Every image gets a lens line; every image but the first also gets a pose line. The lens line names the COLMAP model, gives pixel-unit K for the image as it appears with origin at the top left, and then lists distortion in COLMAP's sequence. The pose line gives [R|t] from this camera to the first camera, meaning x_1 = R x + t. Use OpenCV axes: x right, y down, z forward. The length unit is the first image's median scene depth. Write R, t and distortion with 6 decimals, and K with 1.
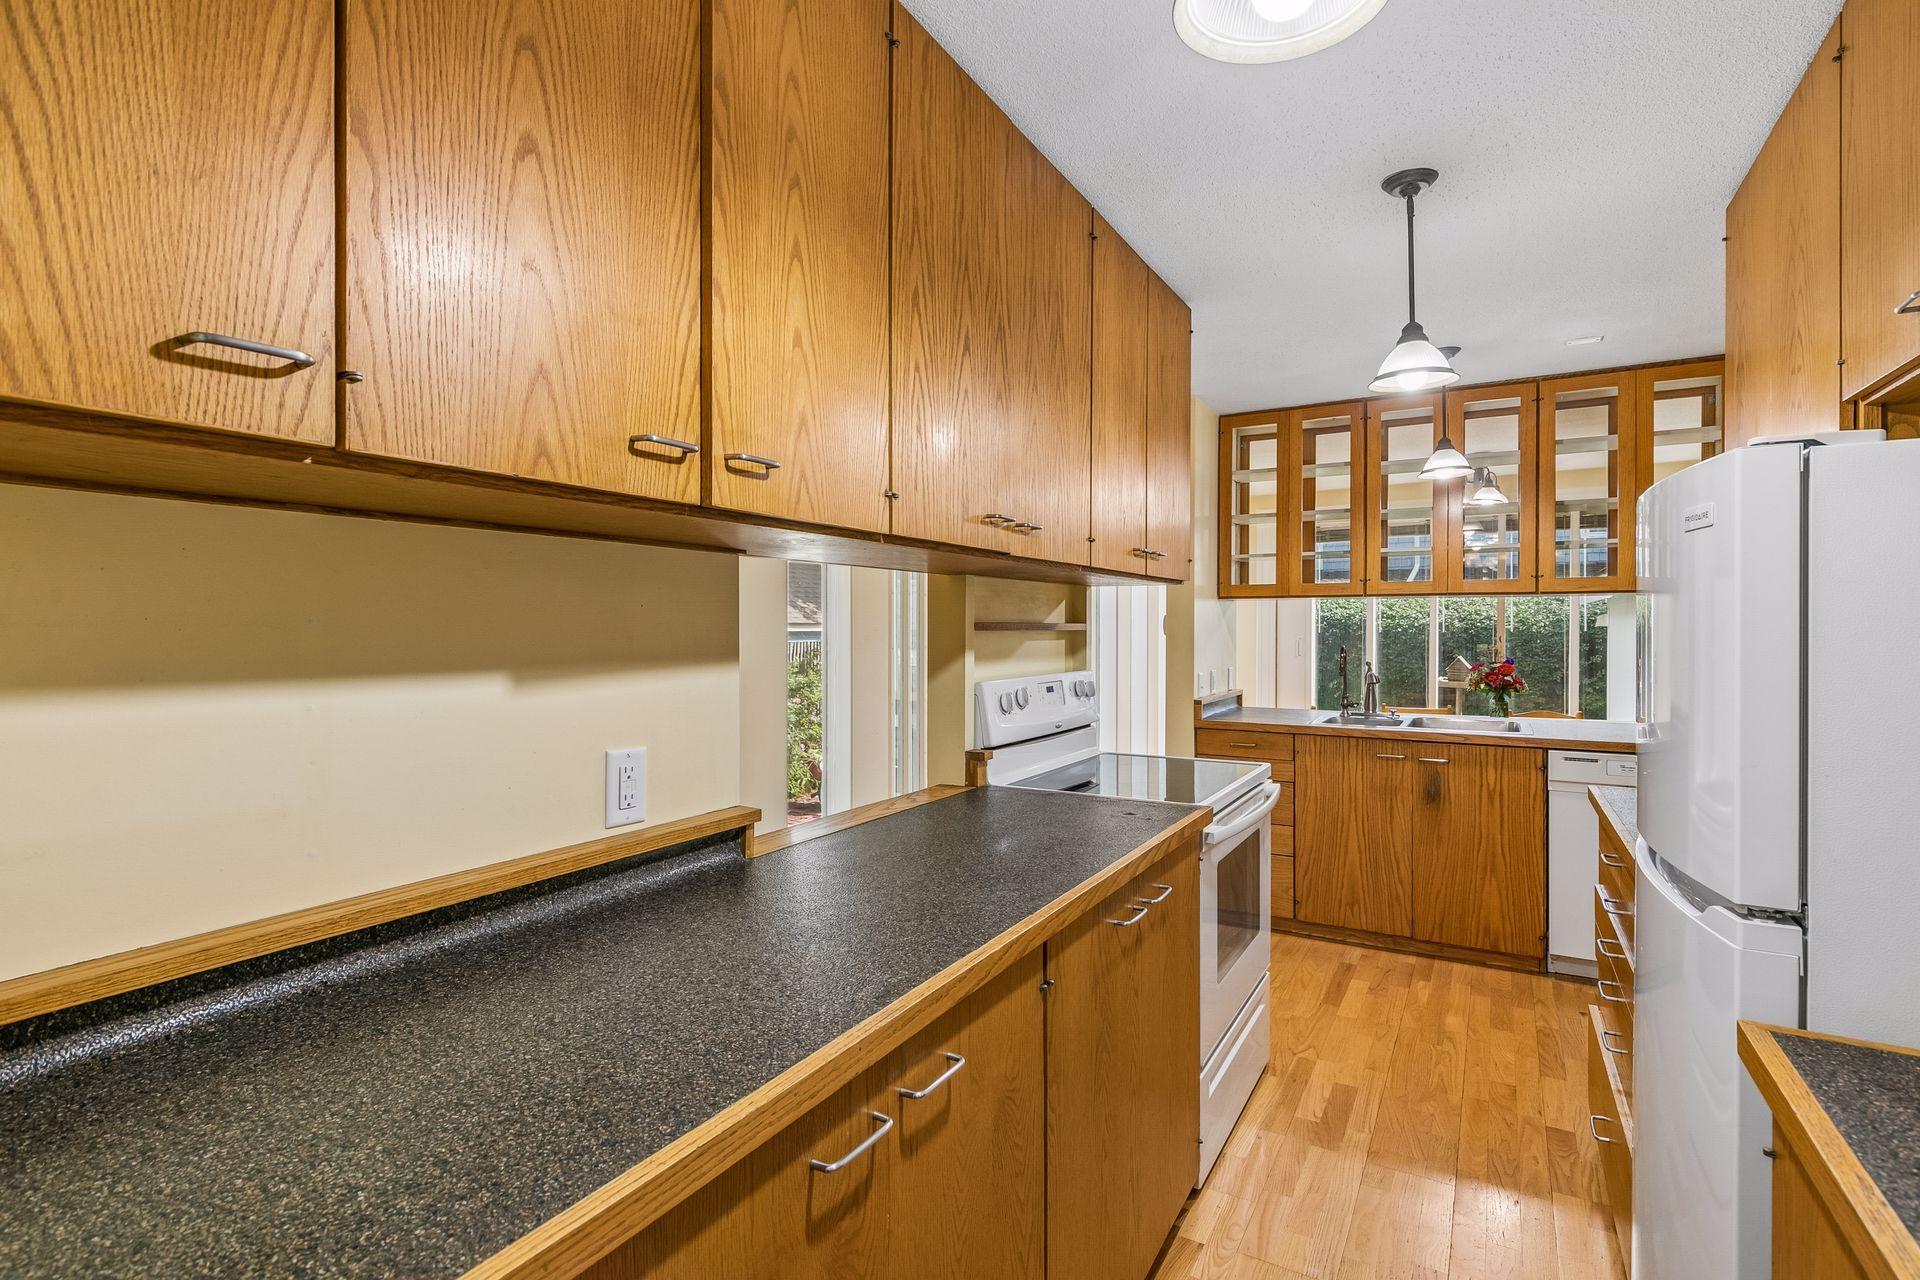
lens RADIAL K [[880.2, 0, 965.6], [0, 880.2, 632.2], [0, 0, 1]] dist [-0.000455, -0.000631]
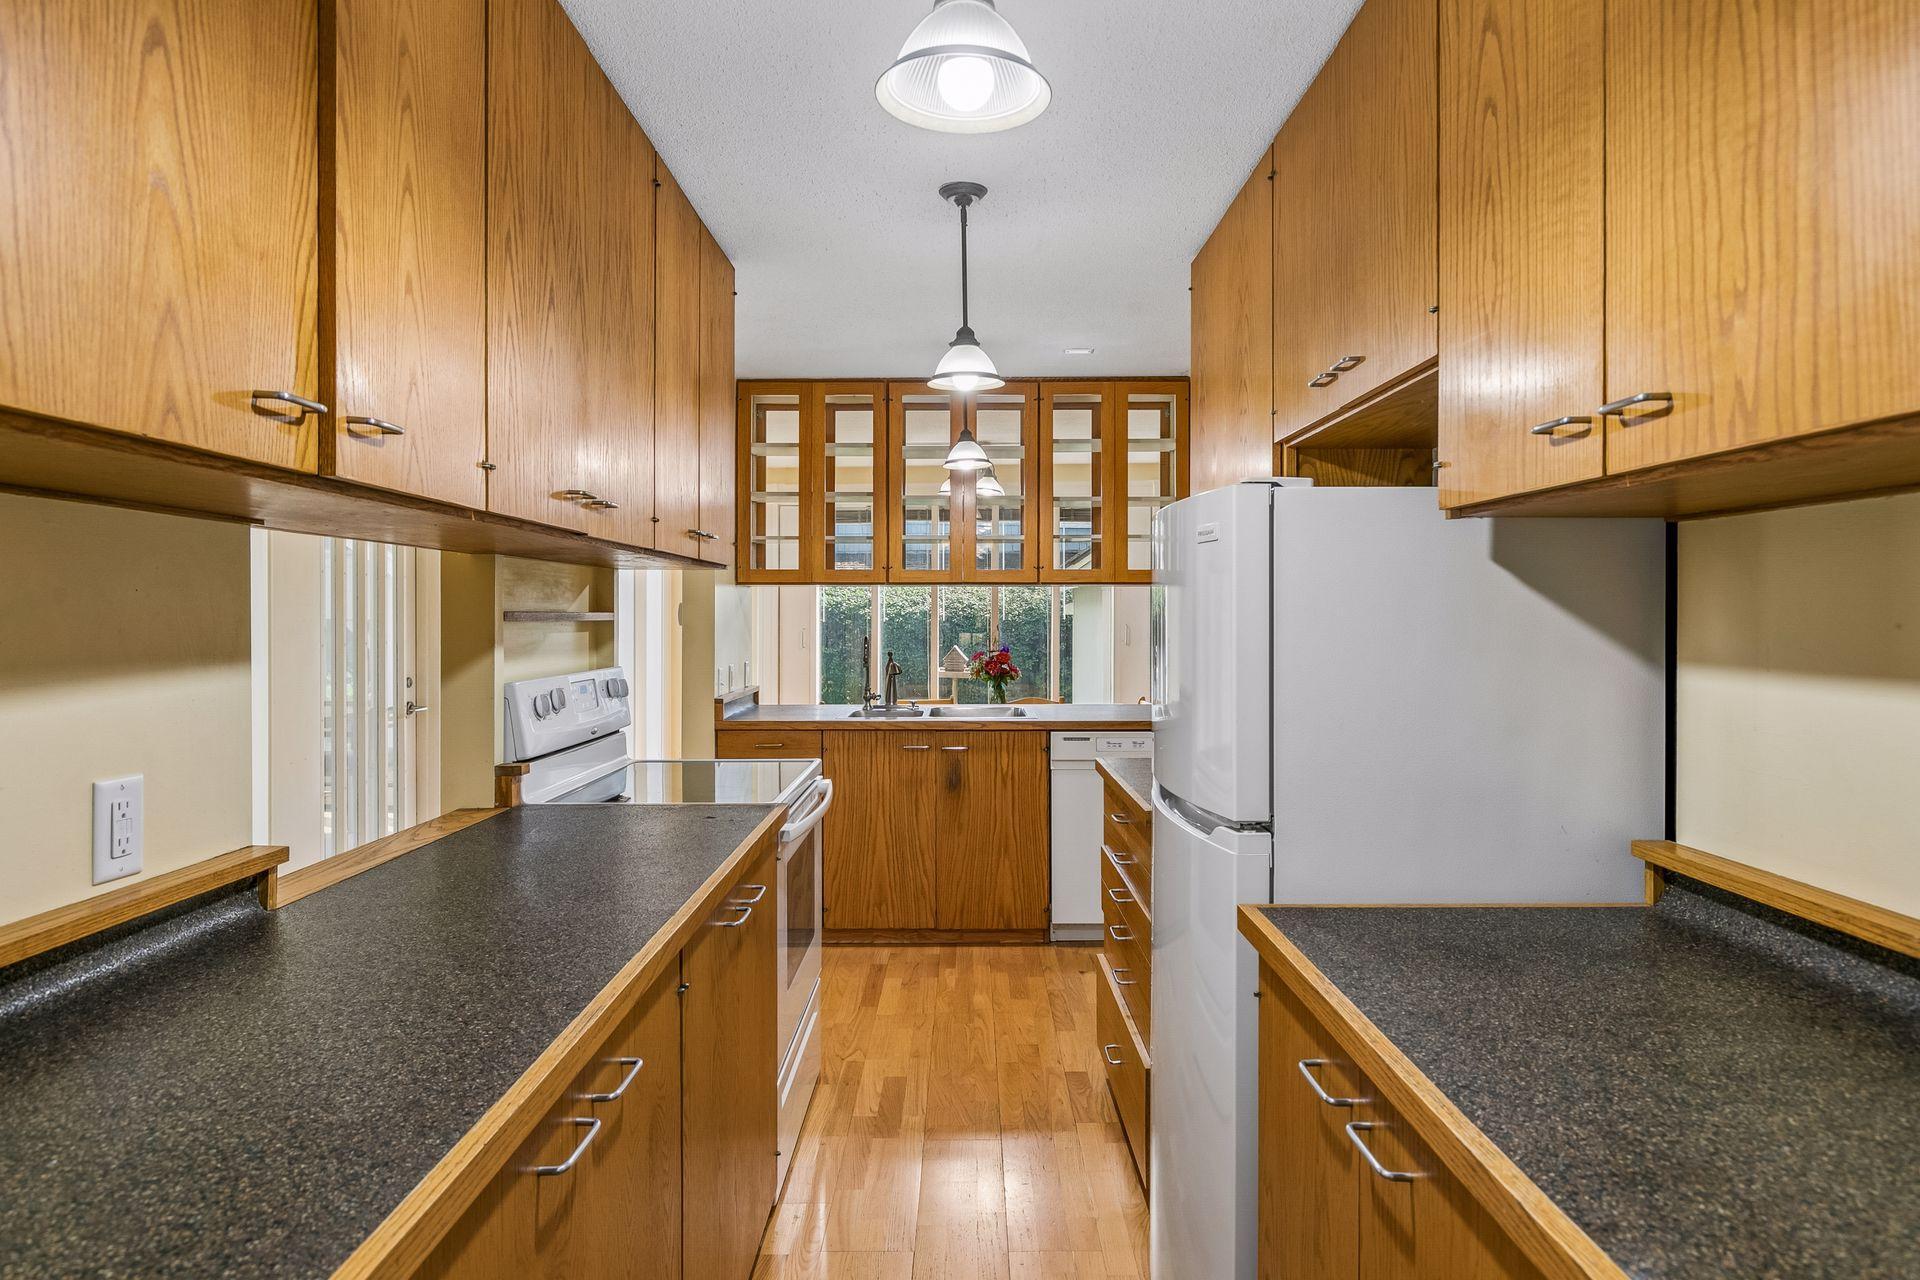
lens RADIAL K [[1045.5, 0, 935.9], [0, 1045.5, 623.8], [0, 0, 1]] dist [0.000225, -0.000223]
pose [[0.878202, -0.004942, 0.478265, -0.106831], [0.004166, 0.999988, 0.002682, -0.000228], [-0.478273, -0.000363, 0.878211, -0.069987]]
